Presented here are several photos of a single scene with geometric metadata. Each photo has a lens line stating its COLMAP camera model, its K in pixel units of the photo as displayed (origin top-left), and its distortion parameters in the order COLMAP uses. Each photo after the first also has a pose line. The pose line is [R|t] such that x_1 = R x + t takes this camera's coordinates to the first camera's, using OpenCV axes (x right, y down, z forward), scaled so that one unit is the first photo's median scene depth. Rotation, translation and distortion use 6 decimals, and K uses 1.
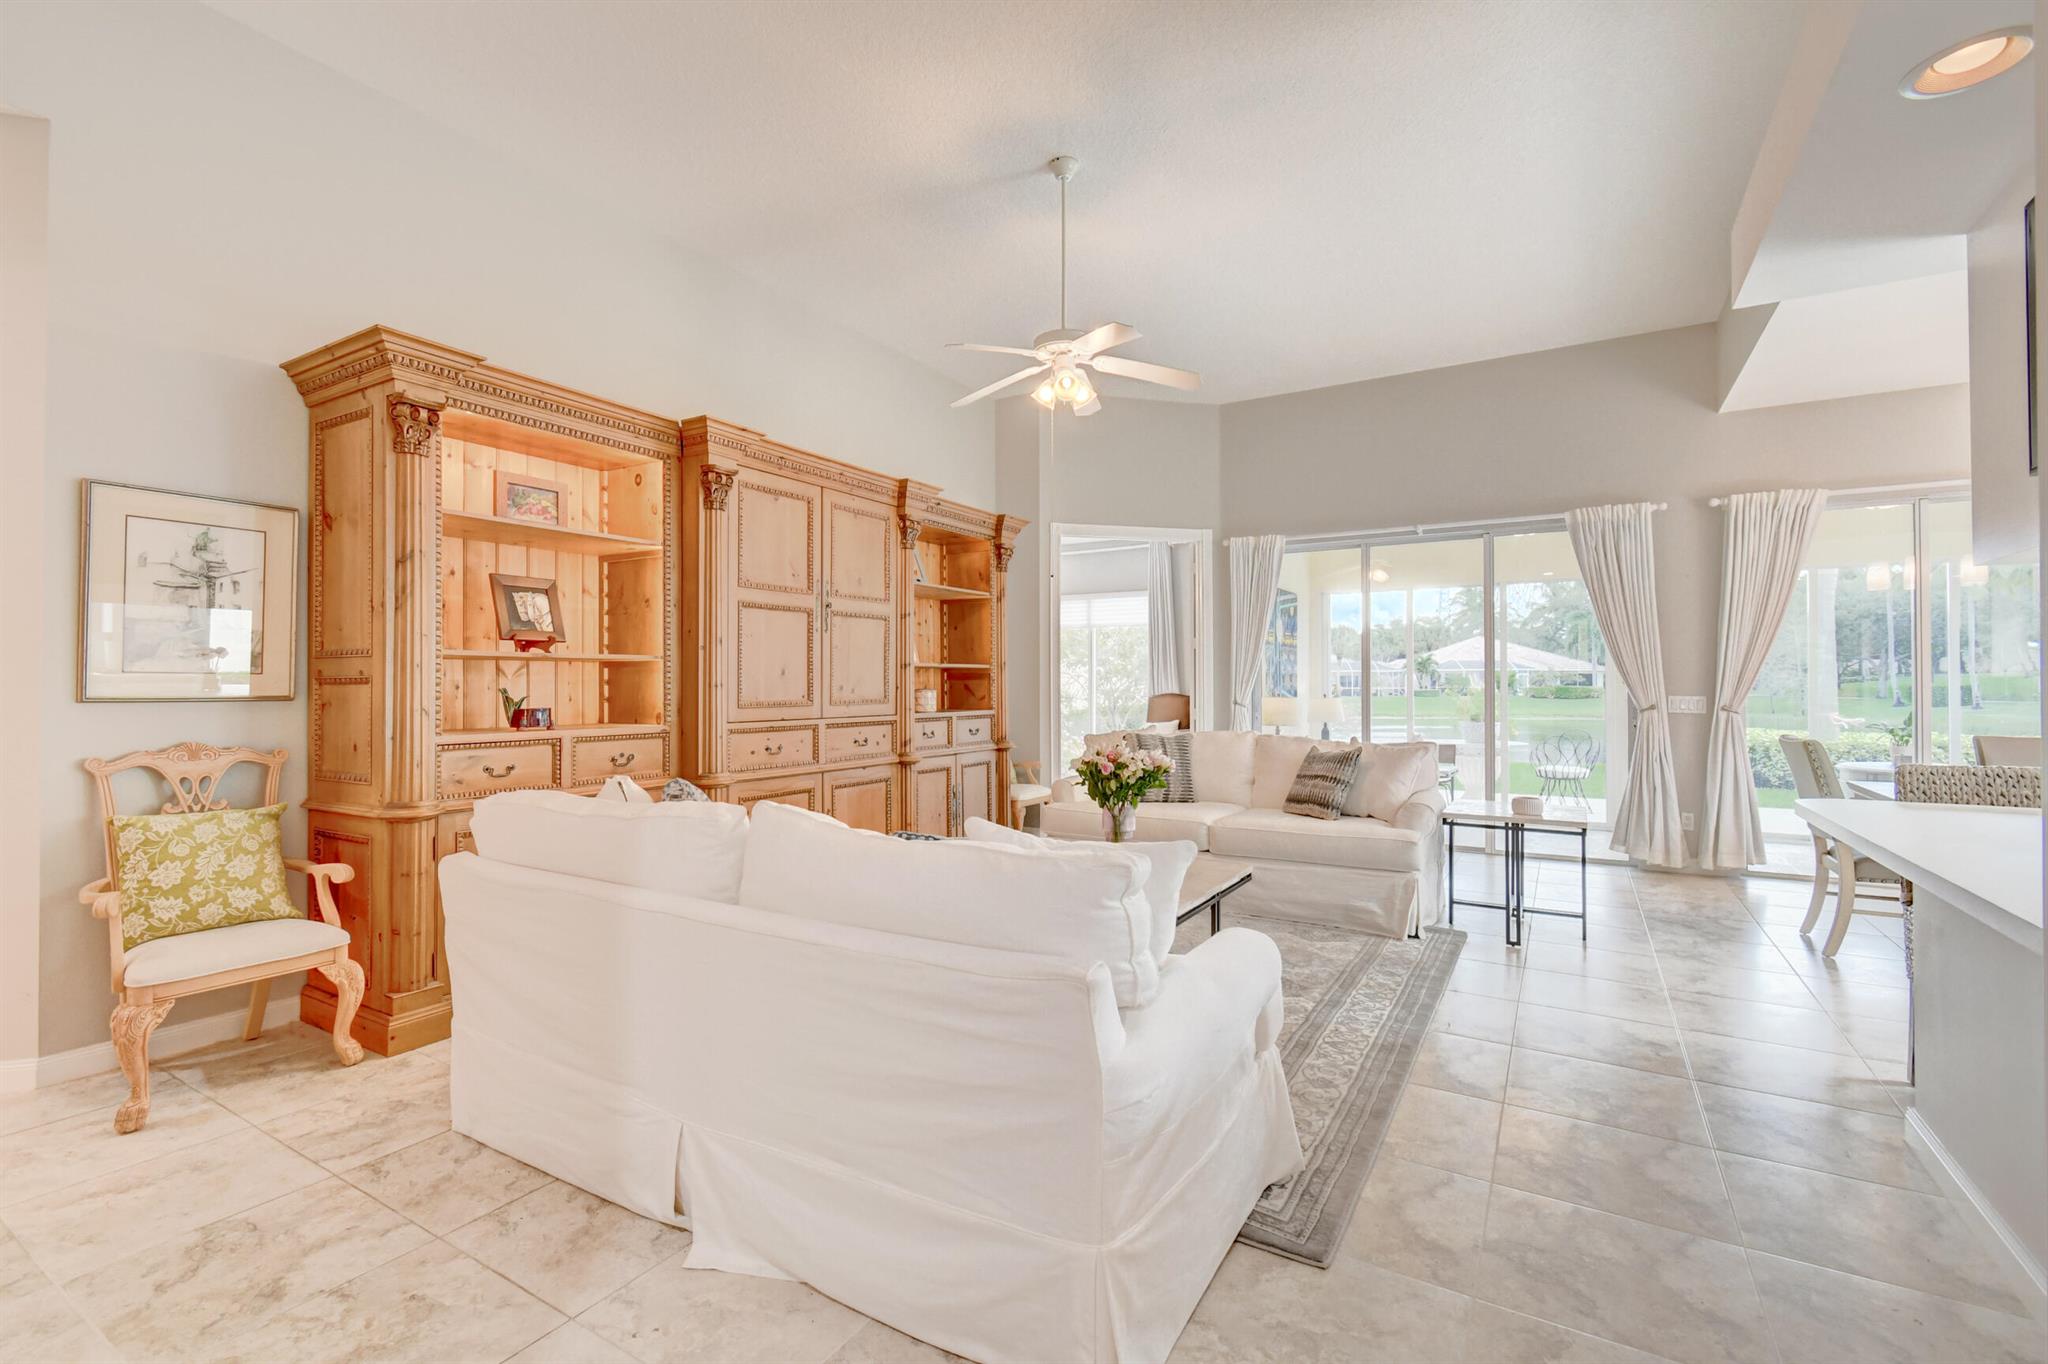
lens RADIAL K [[912.1, 0, 1004.3], [0, 912.1, 675.3], [0, 0, 1]] dist [0.003226, -0.004324]
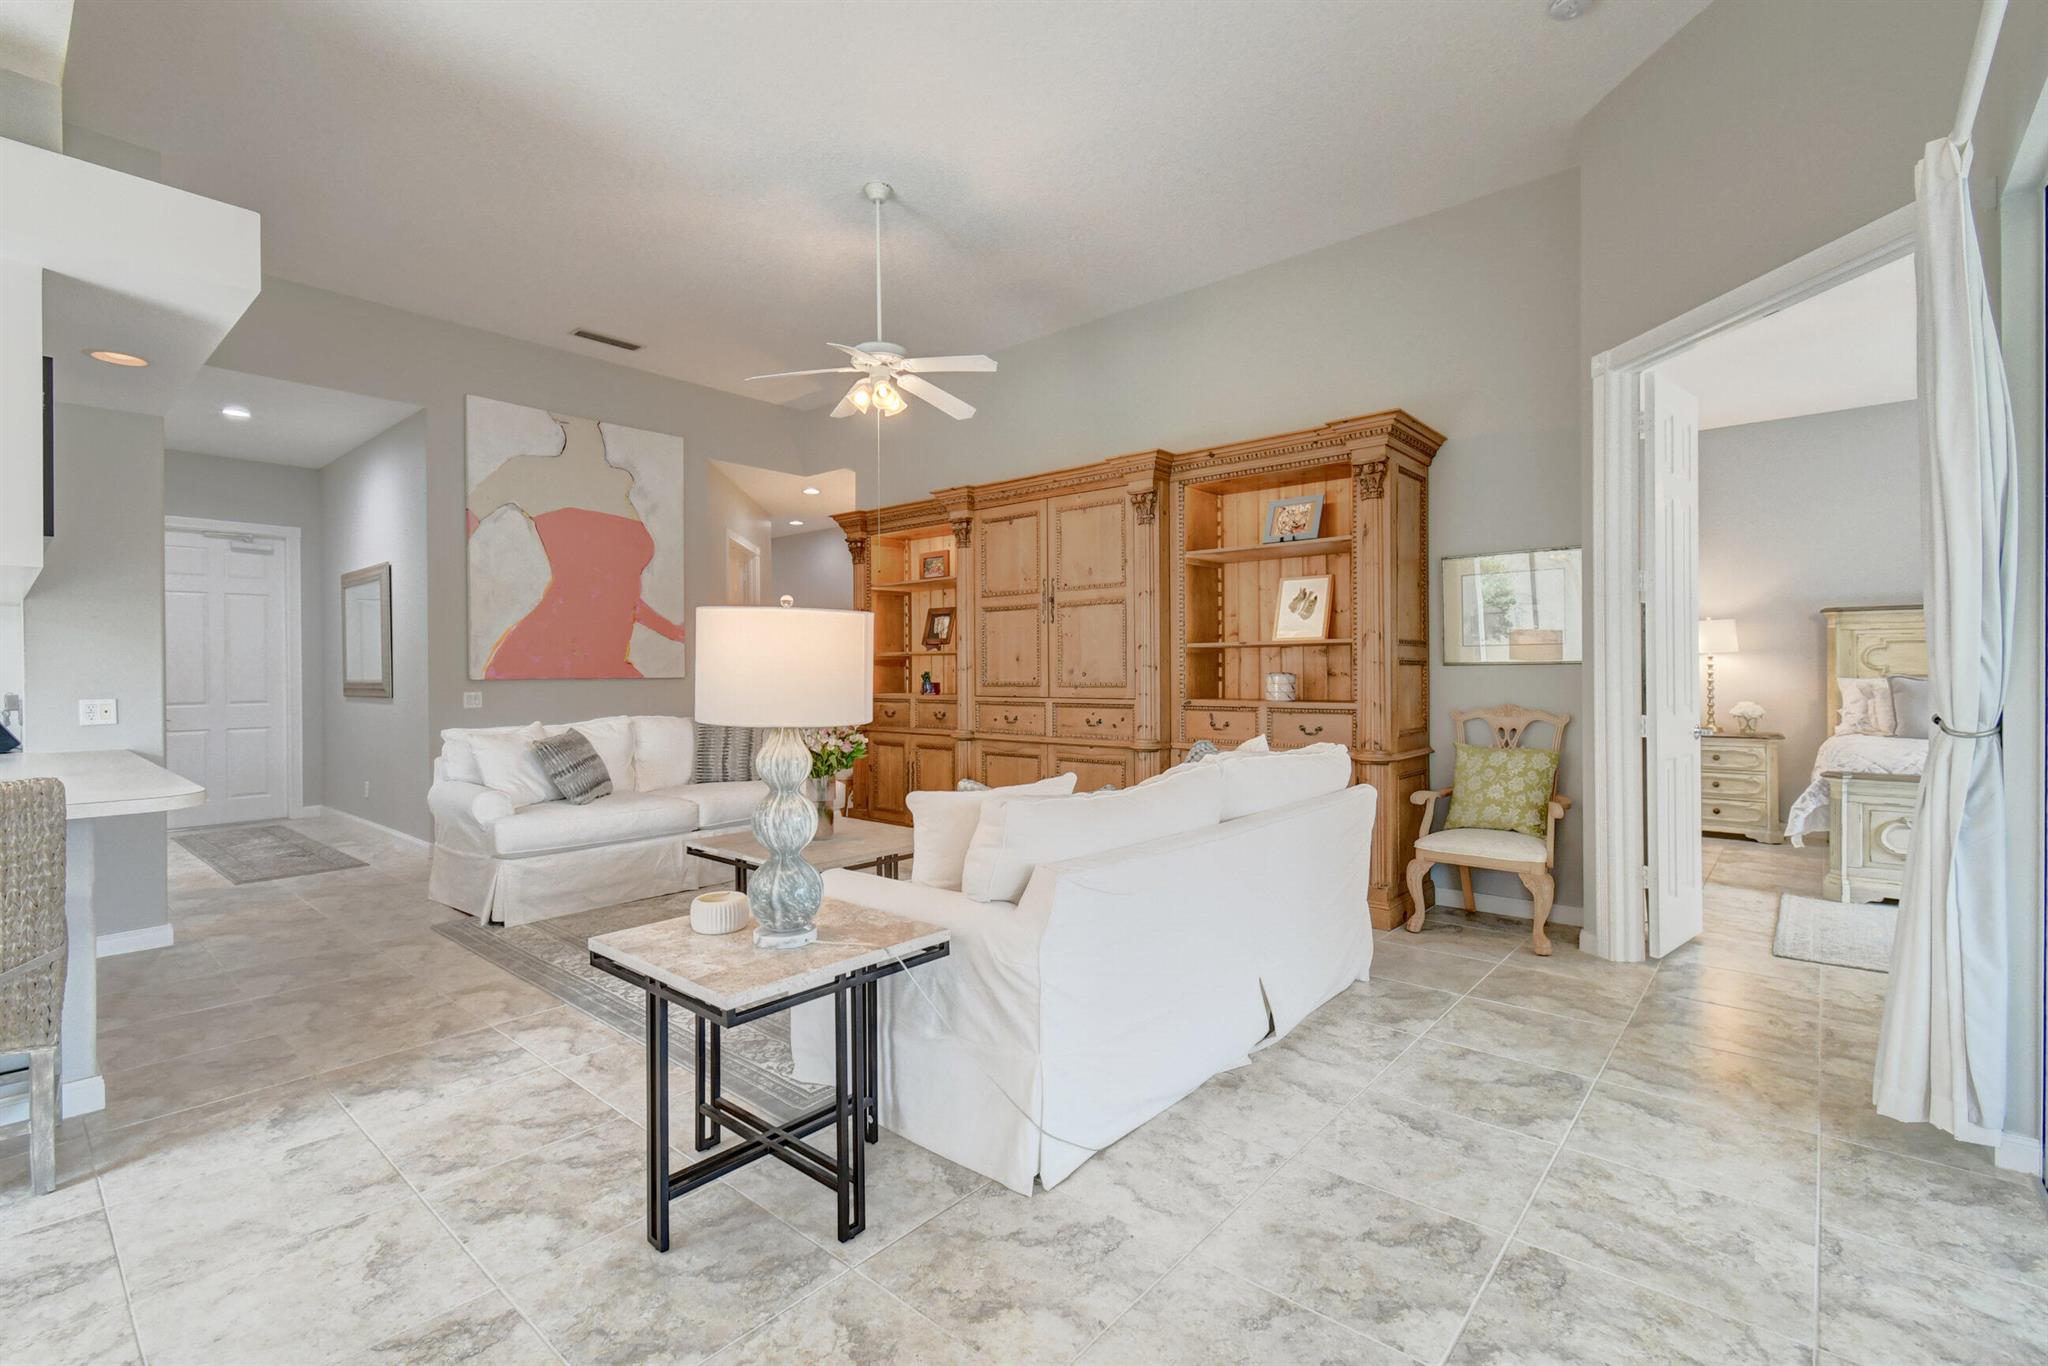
lens RADIAL K [[912.1, 0, 1014.9], [0, 912.1, 674.6], [0, 0, 1]] dist [0.003226, -0.004324]
pose [[-0.160449, 0.018830, -0.986864, 0.889892], [0.025588, 0.999561, 0.014912, -0.000576], [0.986712, -0.022859, -0.160861, 1.063006]]
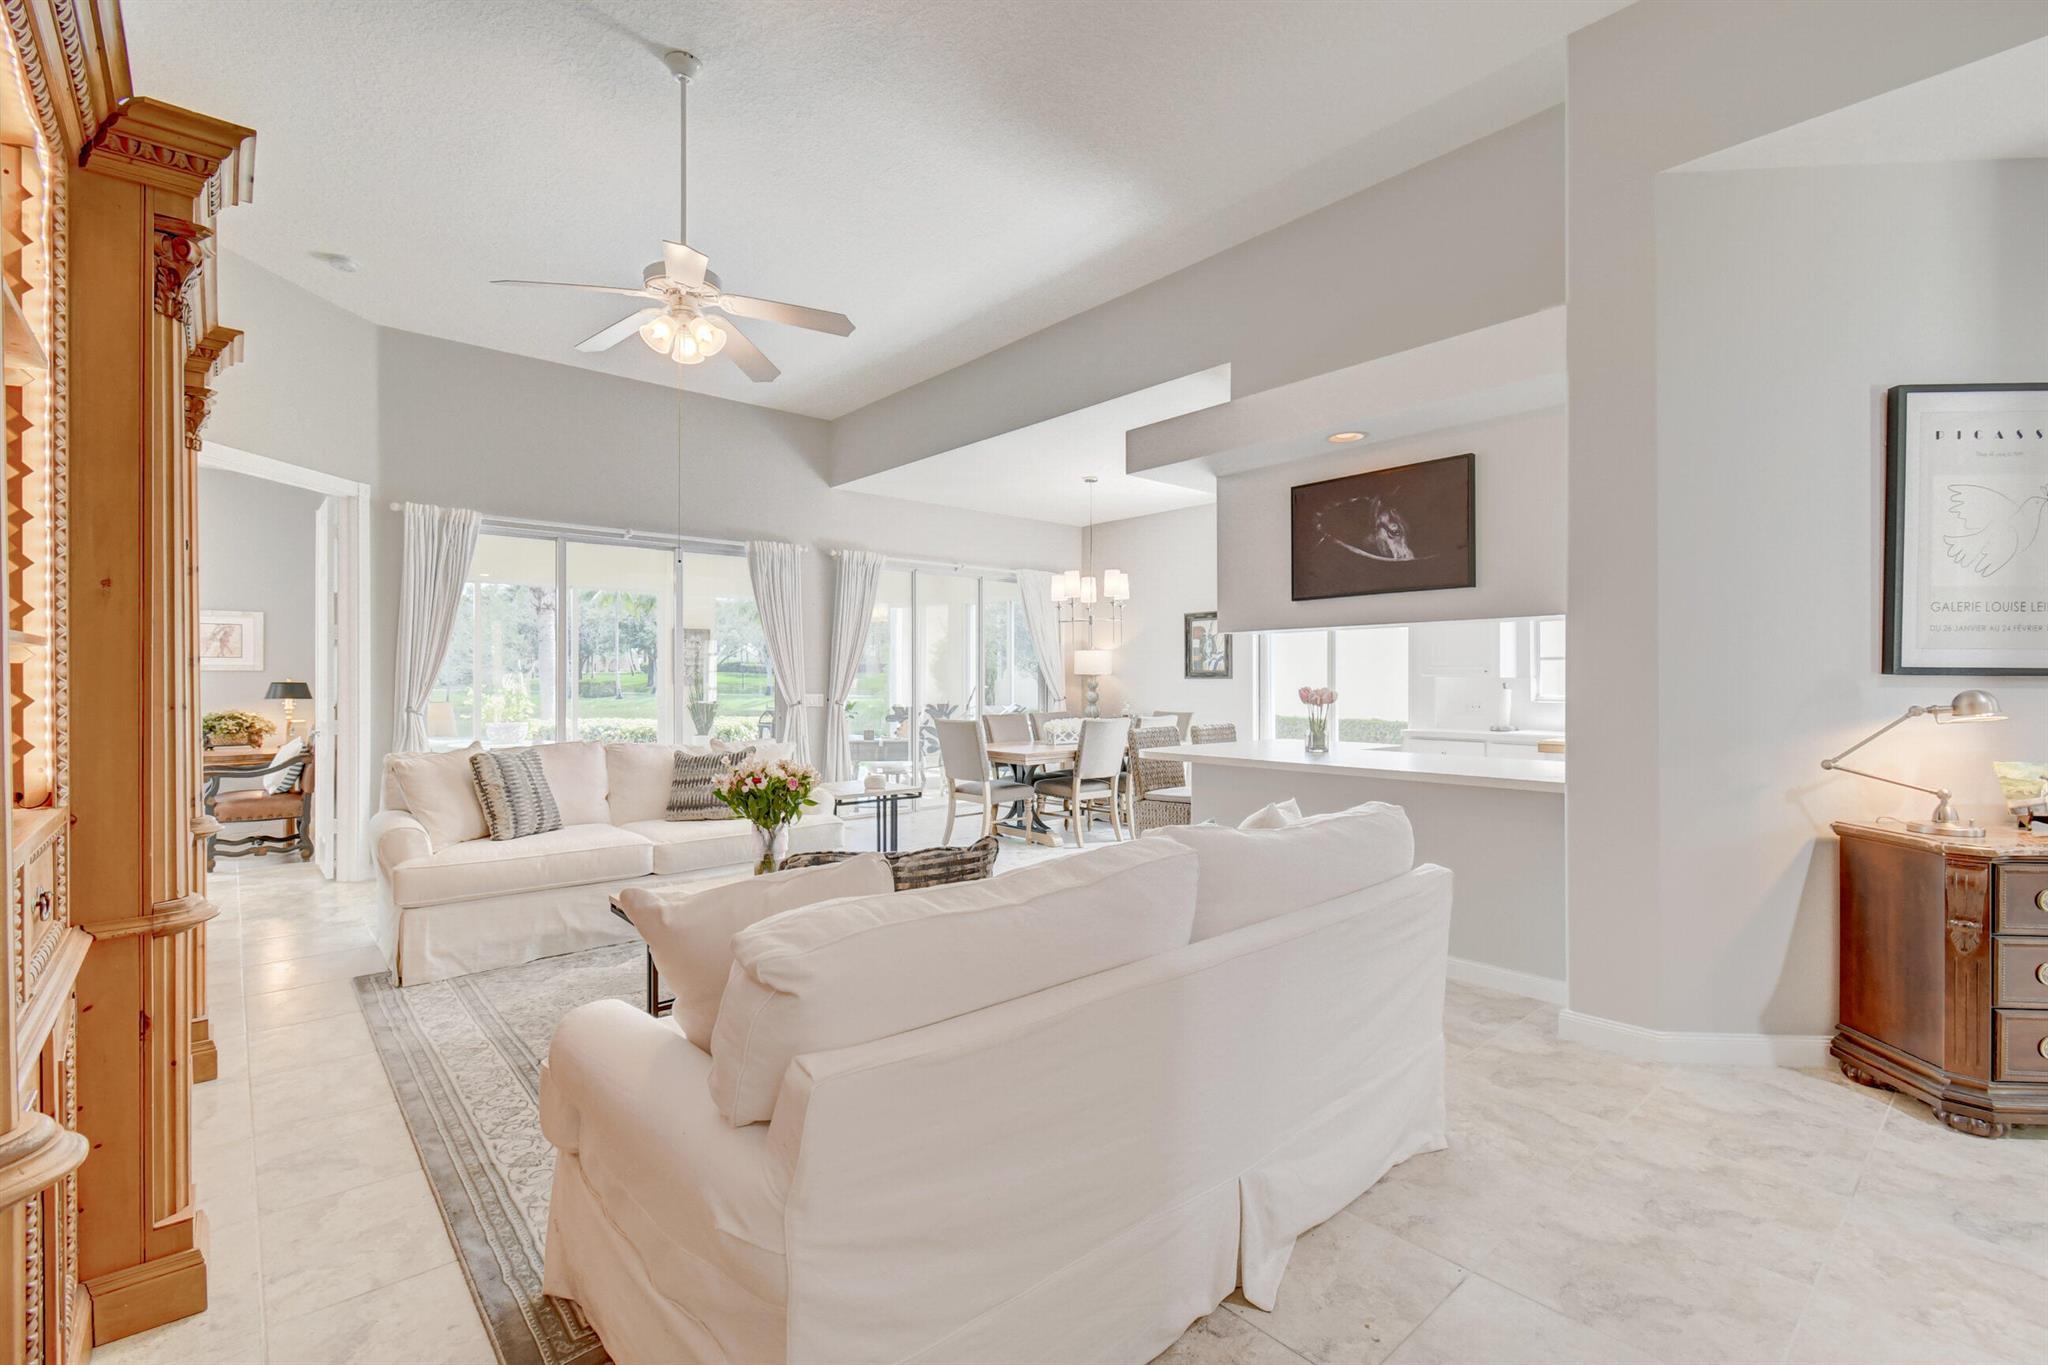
lens RADIAL K [[912.1, 0, 1021.3], [0, 912.1, 676.7], [0, 0, 1]] dist [0.003226, -0.004324]
pose [[0.291099, 0.004164, 0.956684, -0.502525], [-0.011817, 0.999930, -0.000757, -0.006080], [-0.956620, -0.011085, 0.291128, 0.363785]]
